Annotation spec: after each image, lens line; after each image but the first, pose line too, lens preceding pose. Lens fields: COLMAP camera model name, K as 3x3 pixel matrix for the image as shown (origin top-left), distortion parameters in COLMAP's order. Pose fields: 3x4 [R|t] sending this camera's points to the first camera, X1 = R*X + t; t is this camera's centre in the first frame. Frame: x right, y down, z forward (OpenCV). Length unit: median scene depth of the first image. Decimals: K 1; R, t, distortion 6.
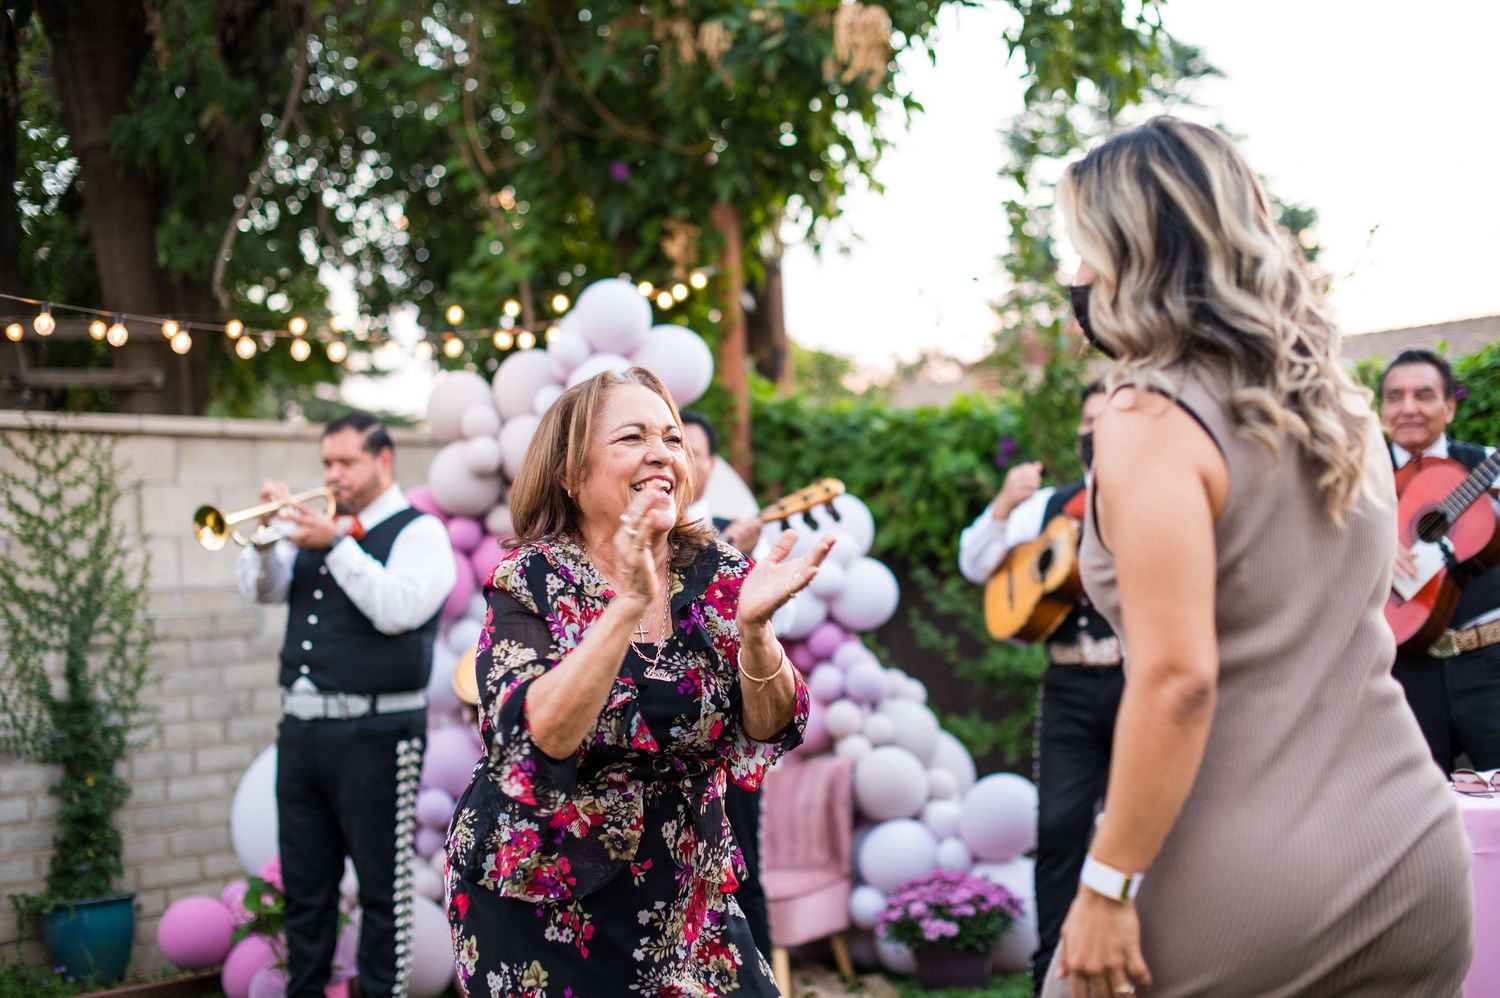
lens RADIAL K [[2235.1, 0, 747.2], [0, 2235.1, 483.8], [0, 0, 1]] dist [-0.158917, 0.185235]
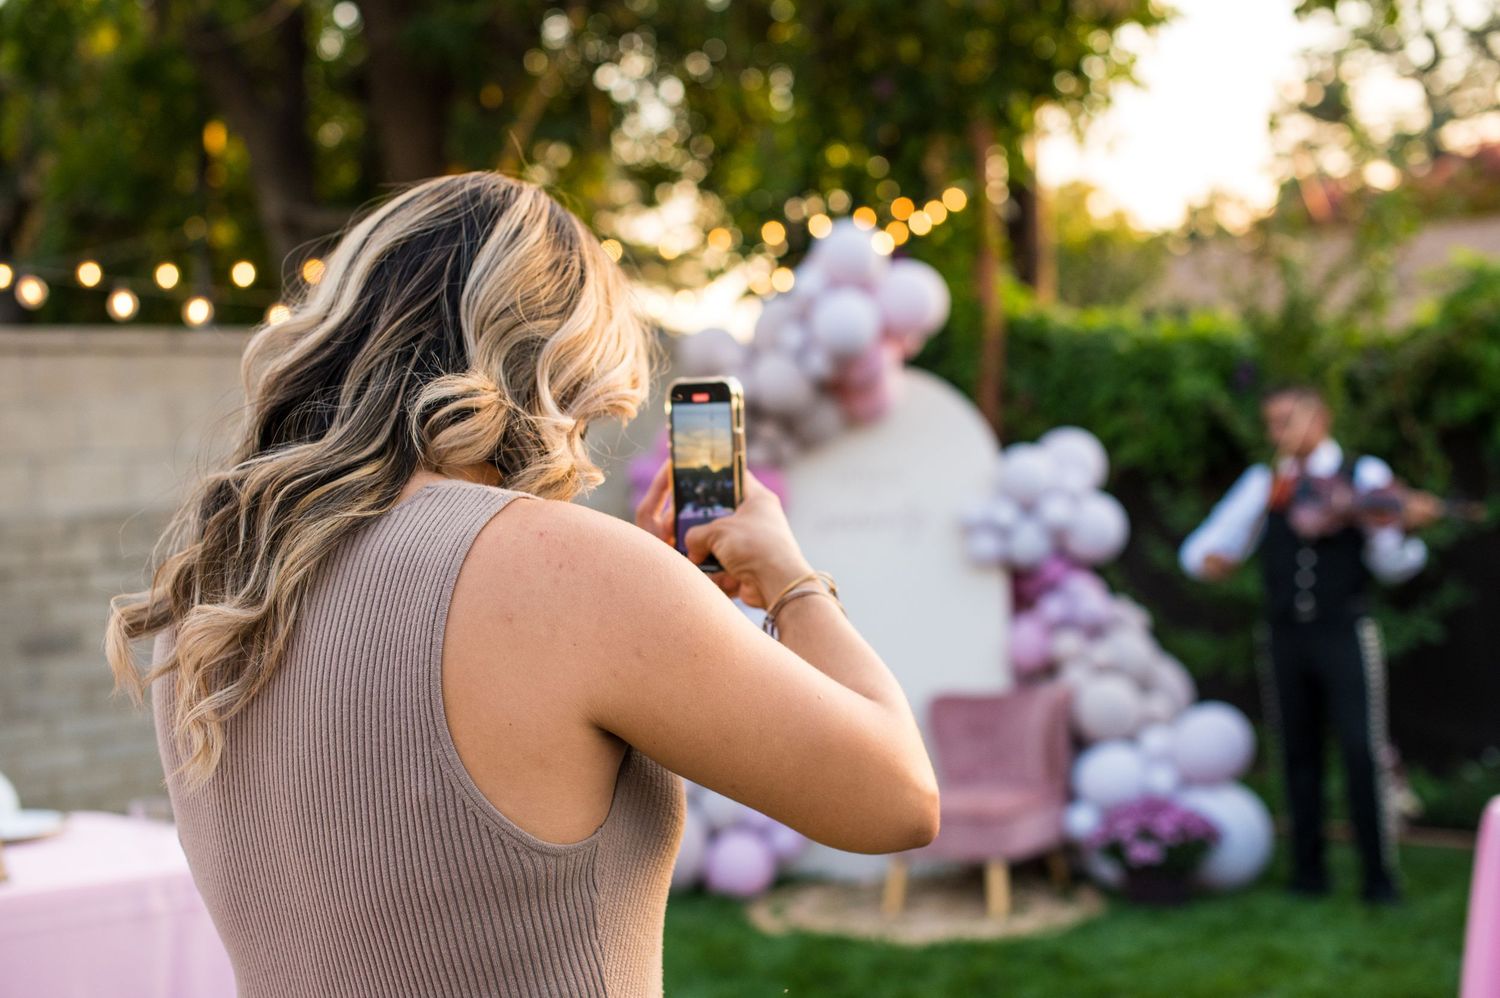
lens RADIAL K [[2235.1, 0, 747.2], [0, 2235.1, 483.8], [0, 0, 1]] dist [-0.158917, 0.185235]
pose [[0.991542, 0.027262, -0.126889, 0.020468], [-0.017225, 0.996683, 0.079537, -0.047137], [0.128637, -0.076679, 0.988723, -0.061896]]
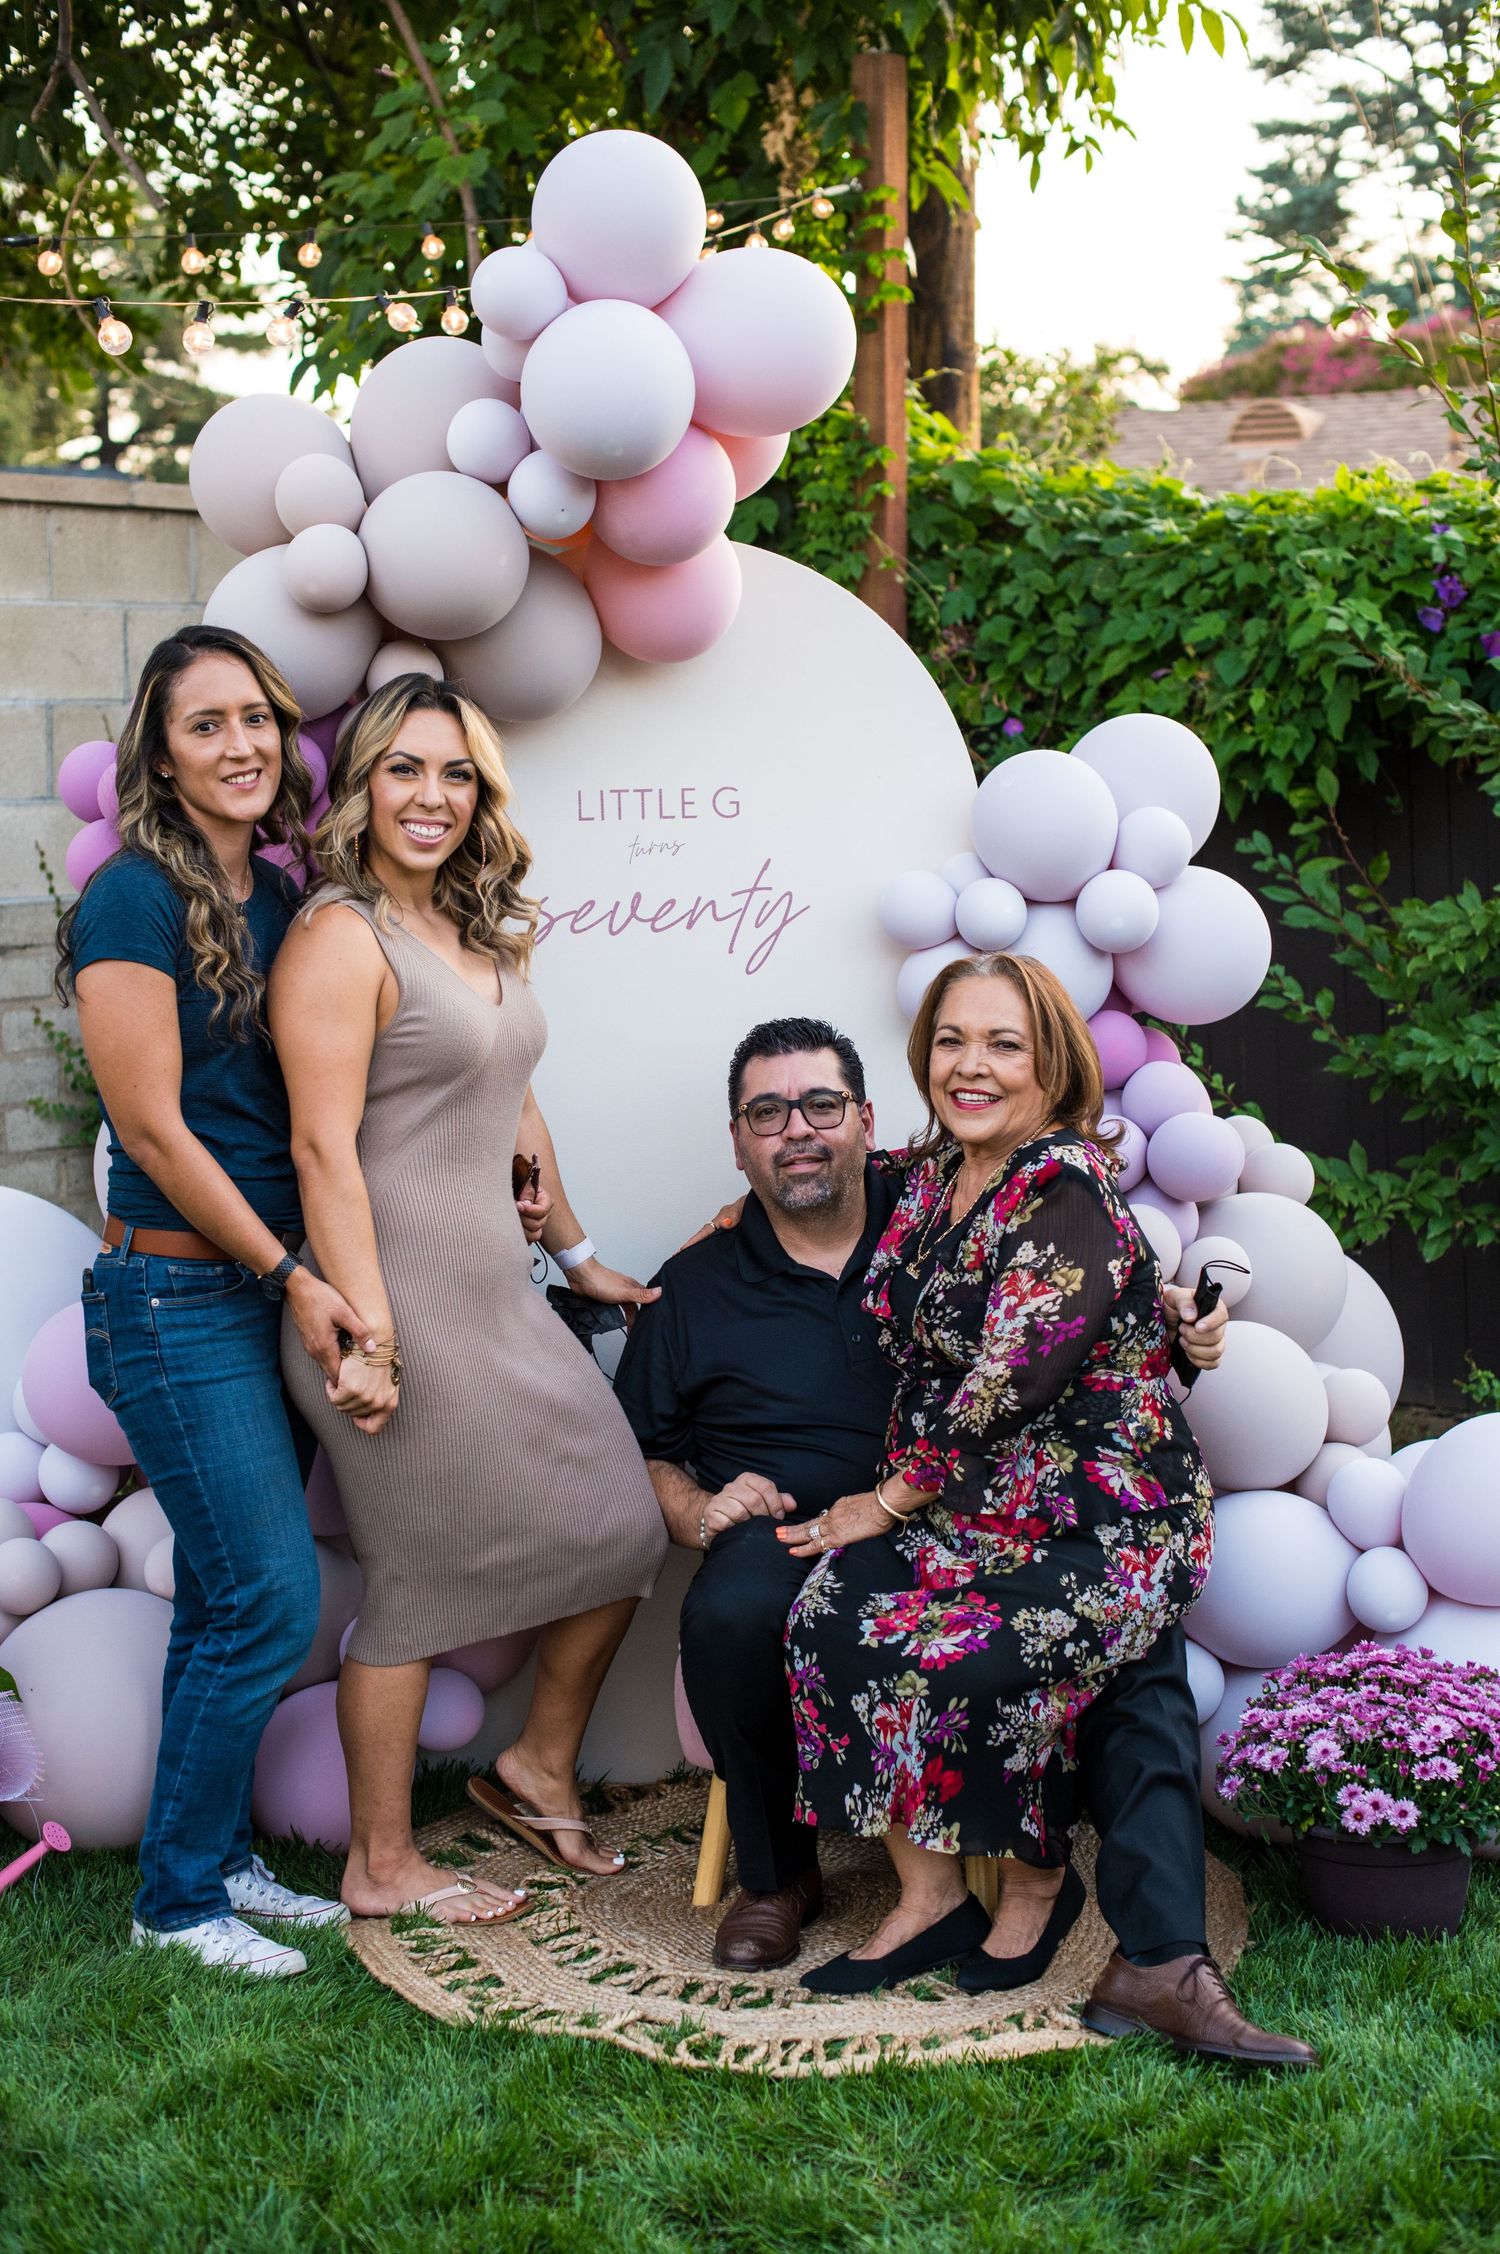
lens RADIAL K [[3358.6, 0, 750.0], [0, 3358.6, 1127.0], [0, 0, 1]] dist [-0.158917, 0.185235]
pose [[0.998619, 0.051770, -0.008973, -0.025033], [-0.049418, 0.983458, 0.174264, -0.023158], [0.017846, -0.173580, 0.984658, 0.303595]]
